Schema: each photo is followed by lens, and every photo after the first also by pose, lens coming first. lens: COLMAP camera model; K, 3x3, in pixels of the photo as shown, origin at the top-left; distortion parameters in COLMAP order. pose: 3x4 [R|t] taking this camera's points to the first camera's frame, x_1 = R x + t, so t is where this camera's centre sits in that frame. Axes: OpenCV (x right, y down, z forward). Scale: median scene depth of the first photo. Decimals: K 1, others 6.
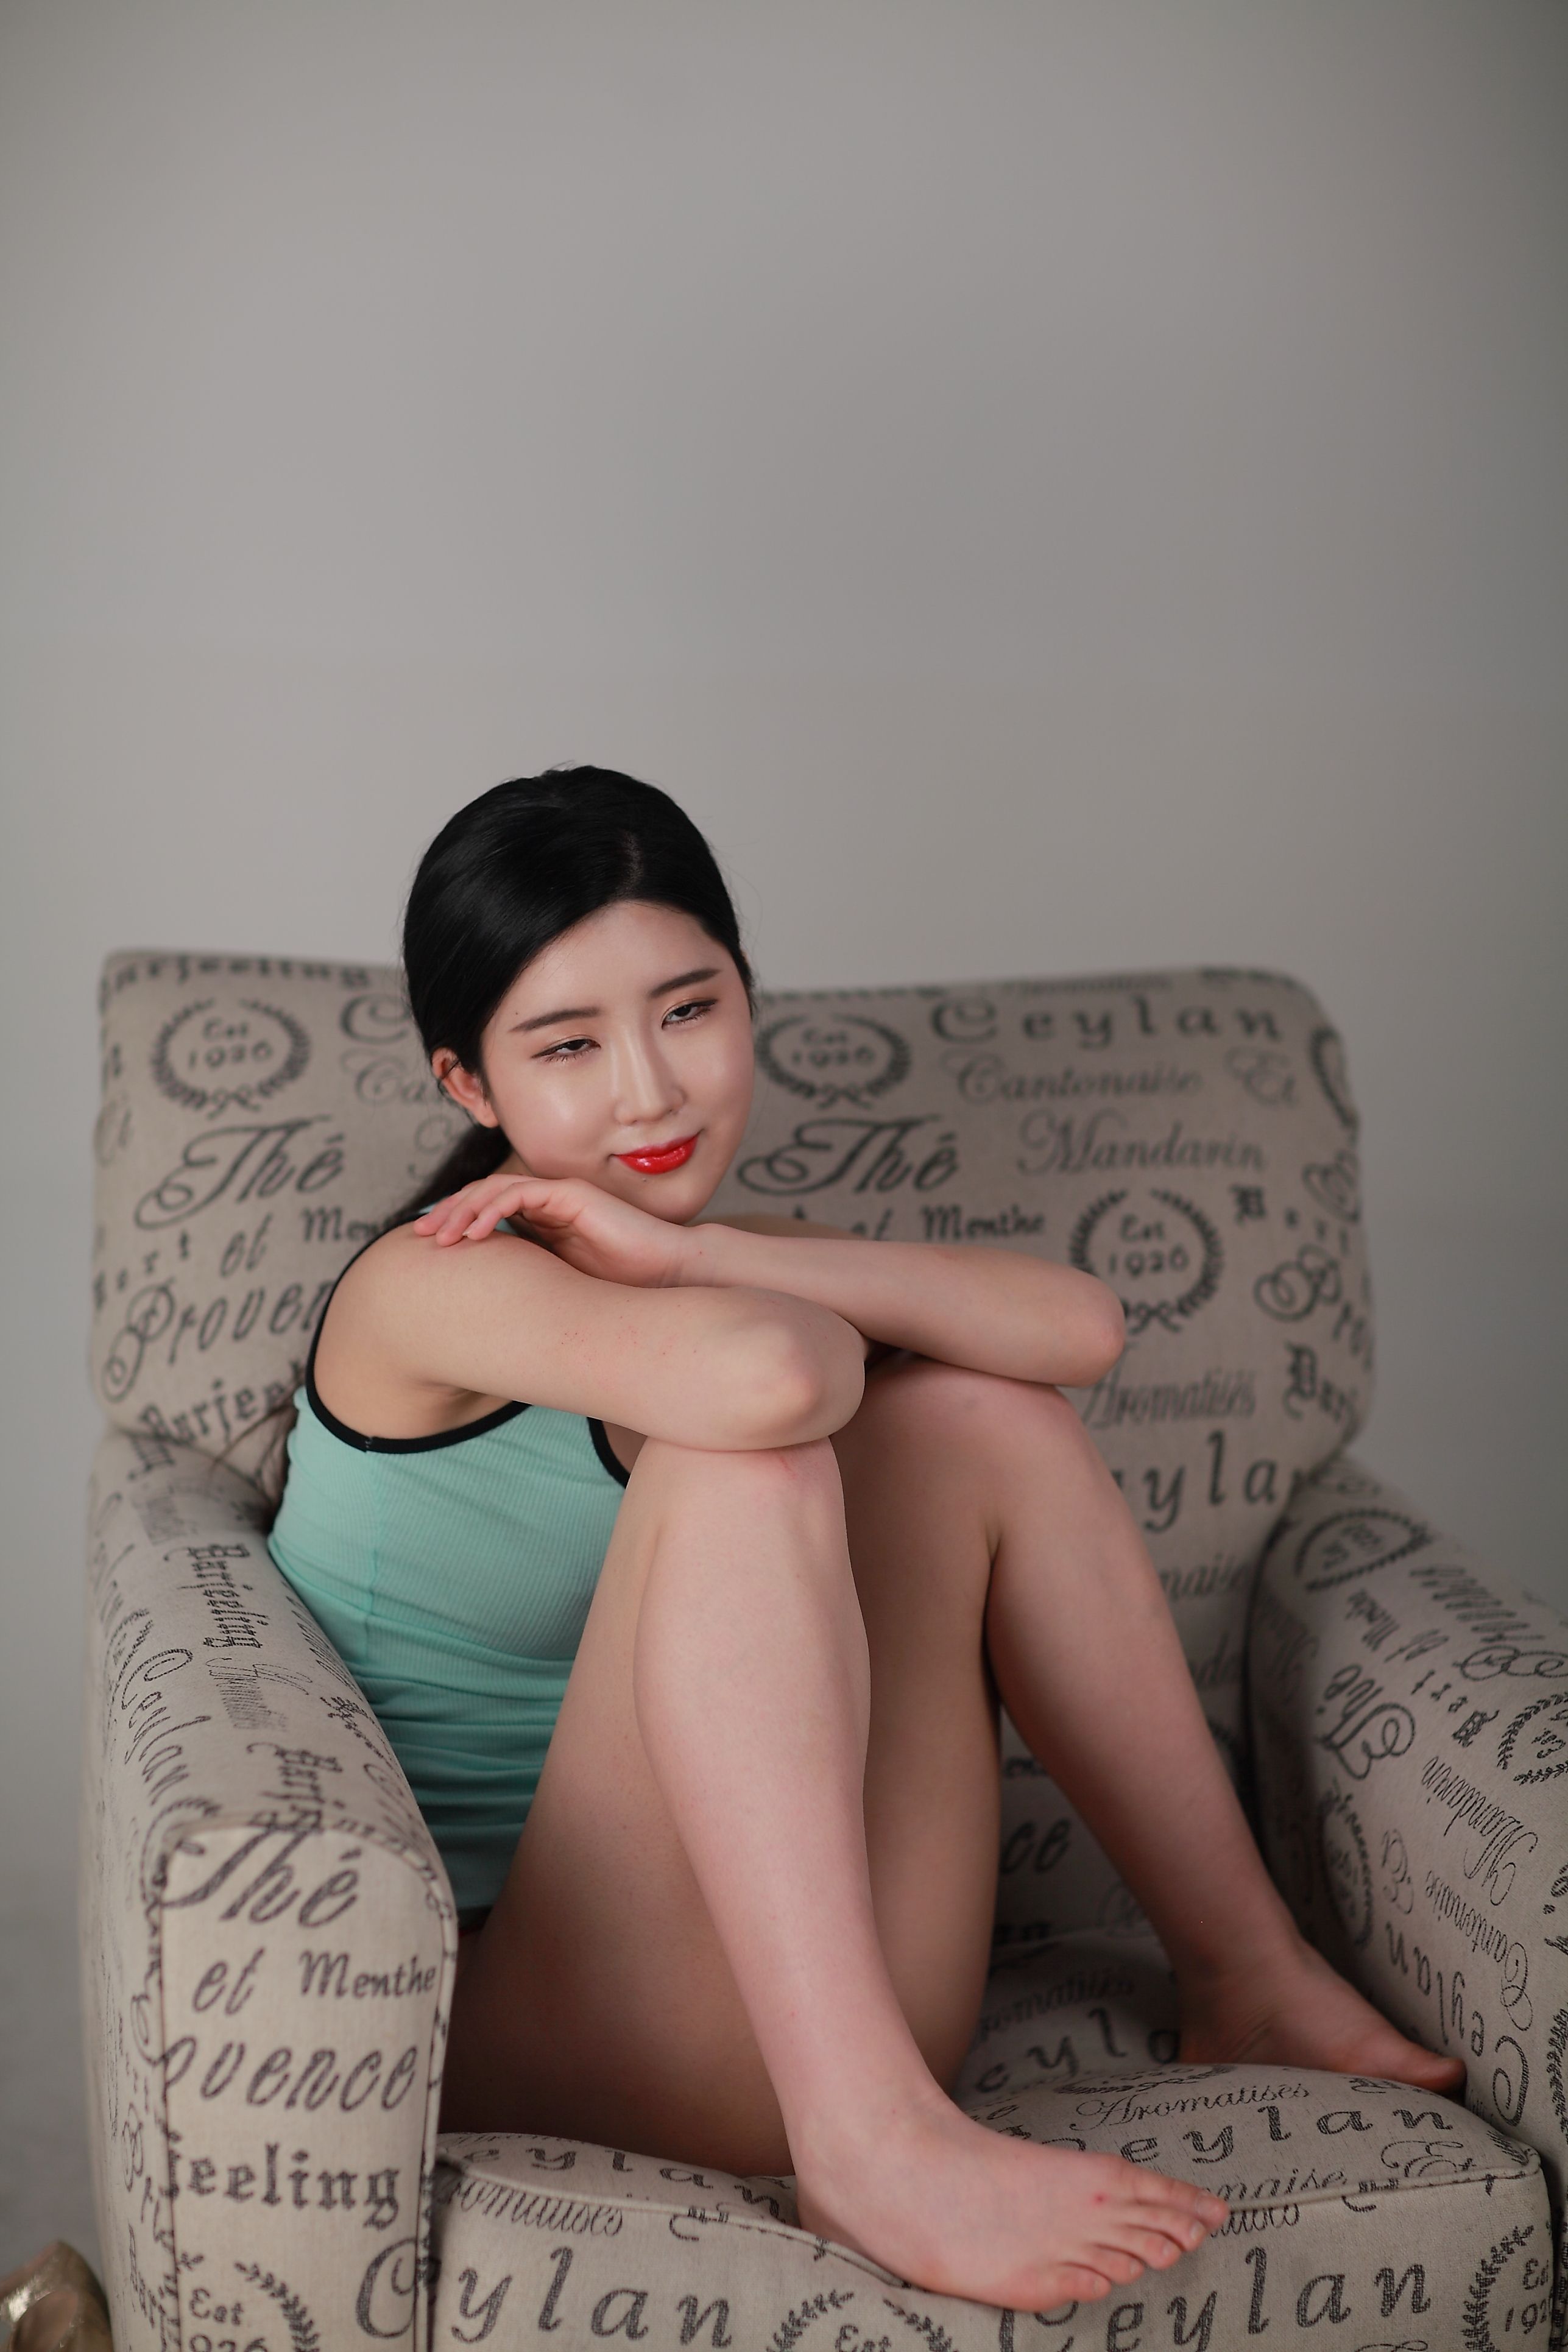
lens RADIAL K [[5599.2, 0, 780.7], [0, 5599.2, 1137.7], [0, 0, 1]] dist [-0.119314, -1.000200]
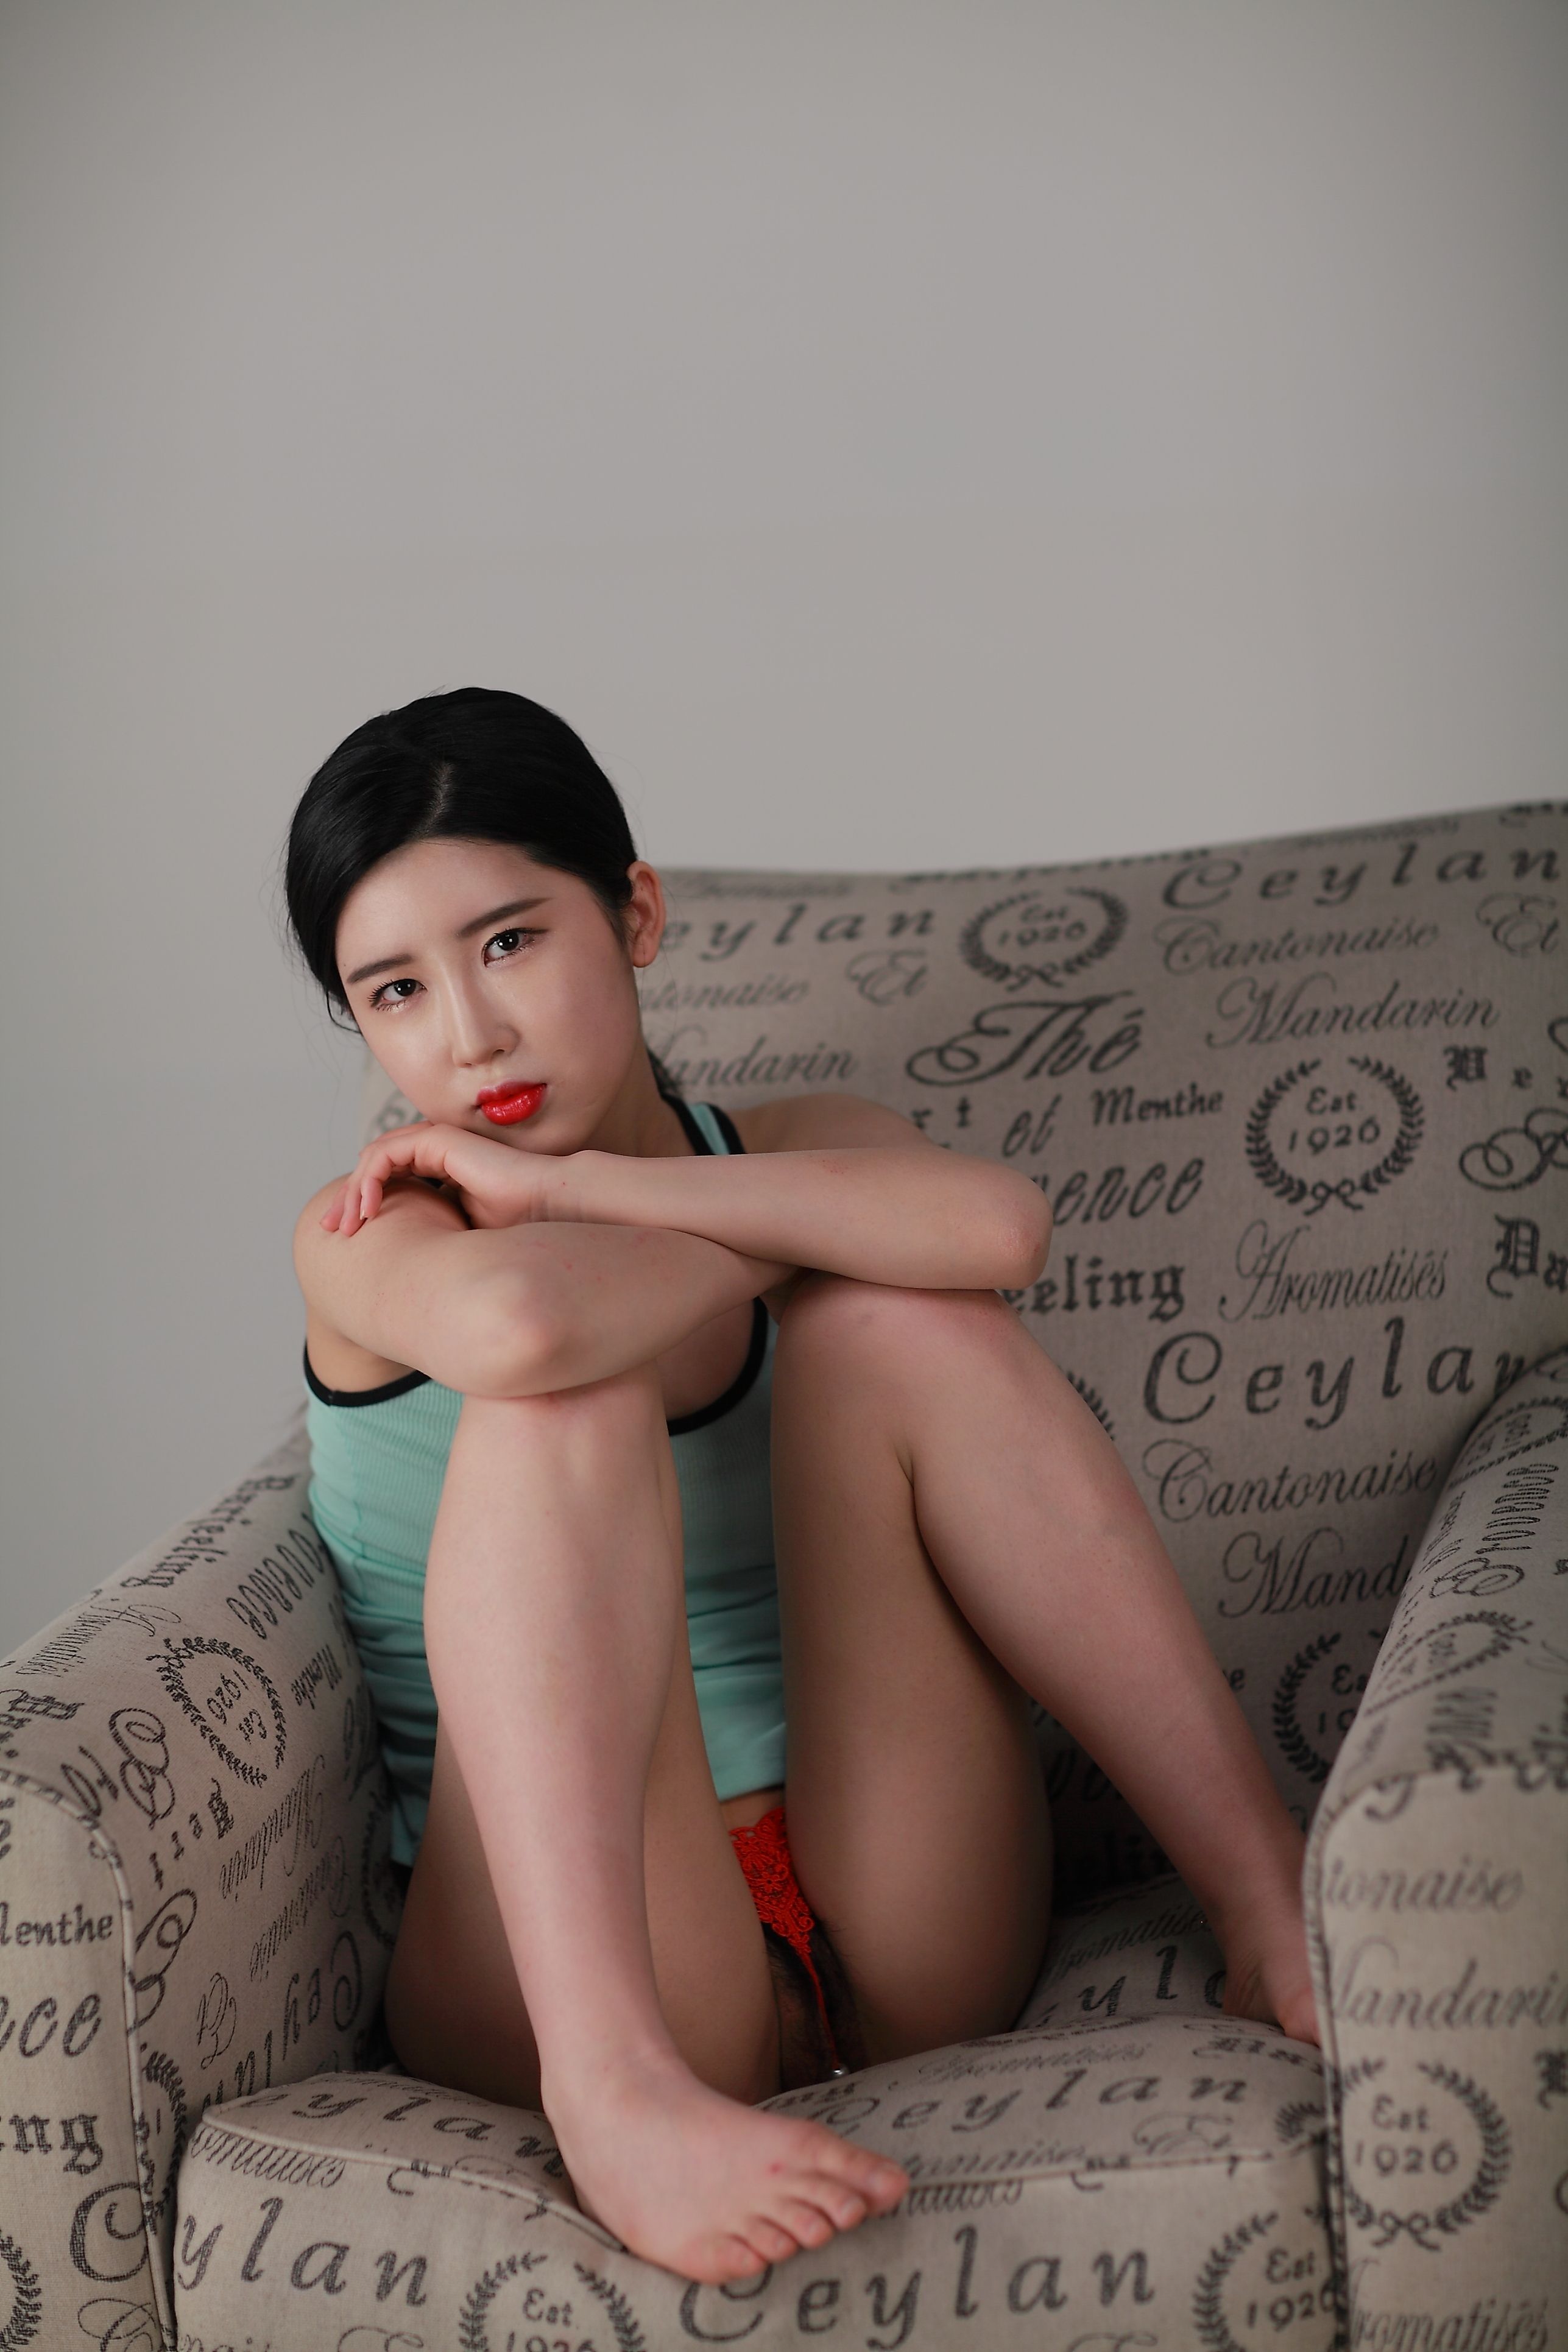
lens RADIAL K [[5574.0, 0, 740.3], [0, 5574.0, 1172.1], [0, 0, 1]] dist [-0.142925, -0.574337]
pose [[0.892328, -0.045995, -0.449038, 0.484905], [0.065106, 0.997507, 0.027204, -0.004121], [0.446667, -0.053510, 0.893099, 0.165636]]
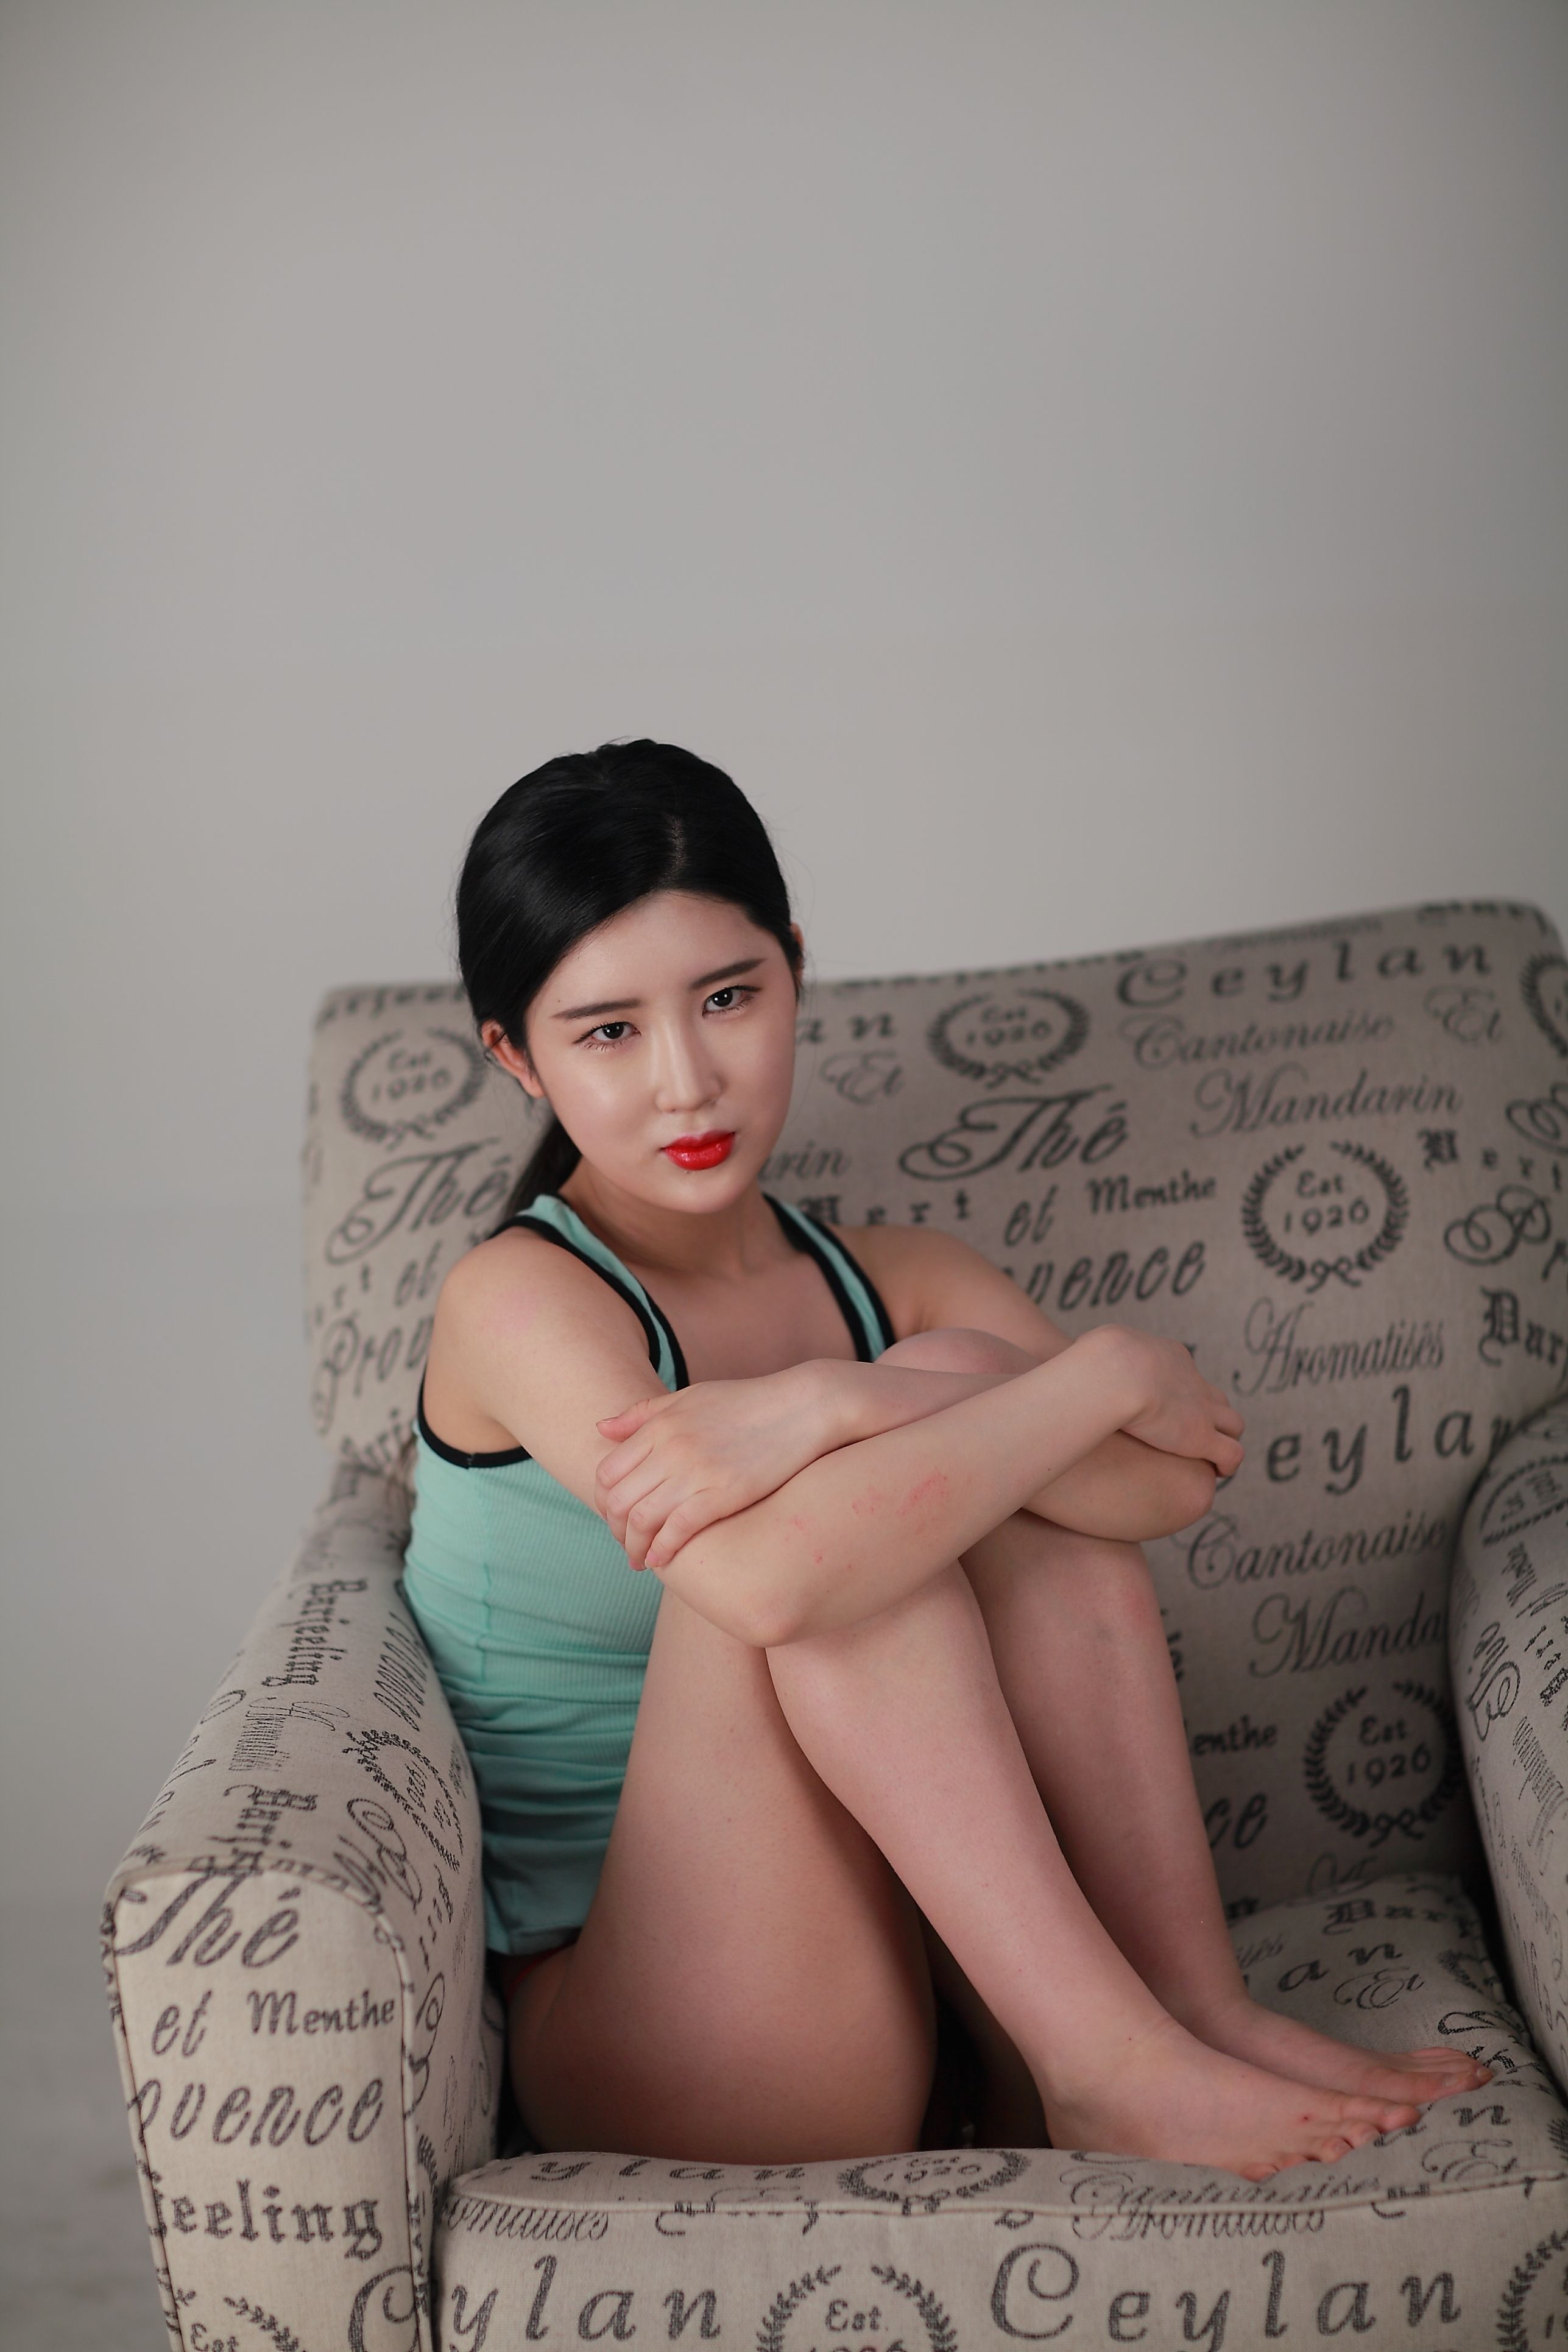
lens RADIAL K [[5574.0, 0, 740.3], [0, 5574.0, 1172.1], [0, 0, 1]] dist [-0.142925, -0.574337]
pose [[0.967070, -0.080636, -0.241400, 0.250001], [0.085753, 0.996258, 0.010747, -0.005983], [0.239630, -0.031093, 0.970366, 0.043079]]
